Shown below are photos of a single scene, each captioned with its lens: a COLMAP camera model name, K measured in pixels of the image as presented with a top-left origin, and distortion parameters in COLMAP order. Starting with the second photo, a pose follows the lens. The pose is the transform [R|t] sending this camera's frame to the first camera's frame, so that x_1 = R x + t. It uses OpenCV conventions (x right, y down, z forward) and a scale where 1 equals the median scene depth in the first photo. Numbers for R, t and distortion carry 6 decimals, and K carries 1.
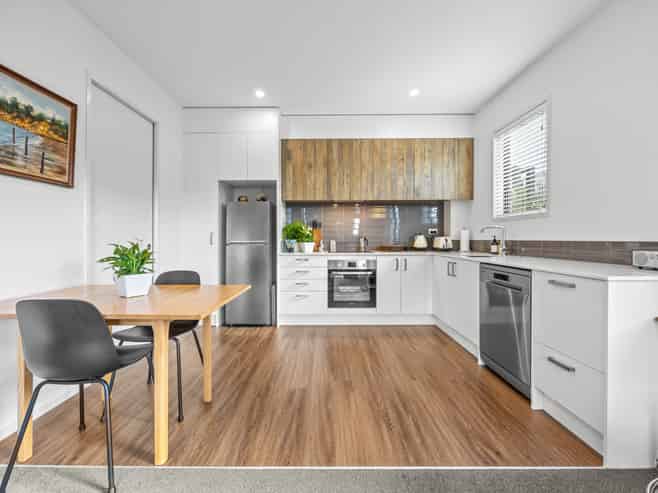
lens RADIAL K [[277.3, 0, 323.0], [0, 277.3, 235.5], [0, 0, 1]] dist [-0.001360, -0.000974]
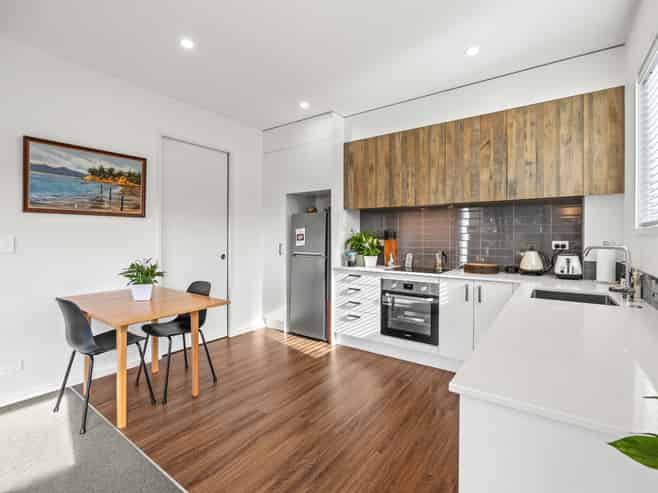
lens RADIAL K [[308.4, 0, 330.4], [0, 308.4, 234.4], [0, 0, 1]] dist [-0.005325, -0.000068]
pose [[0.818800, 0.001858, -0.574076, 0.431491], [-0.000133, 0.999995, 0.003046, -0.049678], [0.574079, -0.002418, 0.818796, 0.139074]]
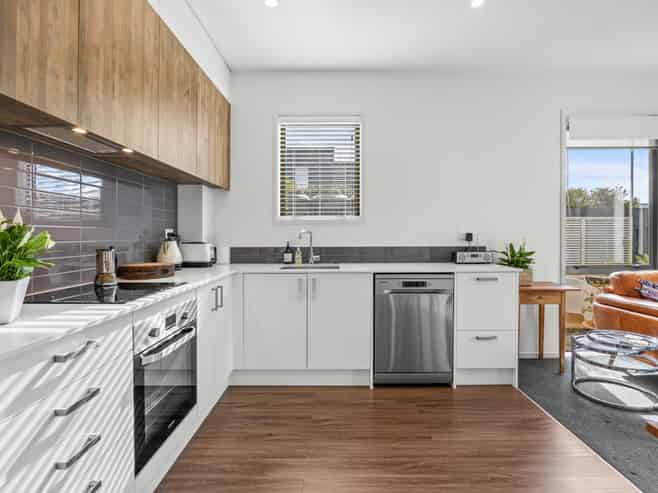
lens RADIAL K [[348.6, 0, 333.3], [0, 348.6, 236.7], [0, 0, 1]] dist [0.000123, 0.000132]
pose [[-0.008880, 0.000108, 0.999961, -0.375282], [-0.006633, 0.999978, -0.000167, -0.013281], [-0.999939, -0.006634, -0.008879, 0.780461]]
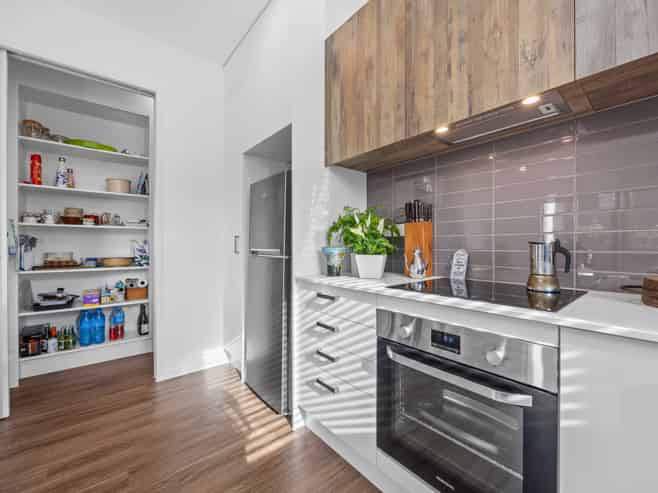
lens RADIAL K [[277.3, 0, 326.6], [0, 277.3, 244.6], [0, 0, 1]] dist [-0.001360, -0.000974]
pose [[0.645509, 0.003476, -0.763744, 0.237856], [0.005560, 0.999942, 0.009250, 0.005828], [0.763732, -0.010218, 0.645452, 0.732300]]
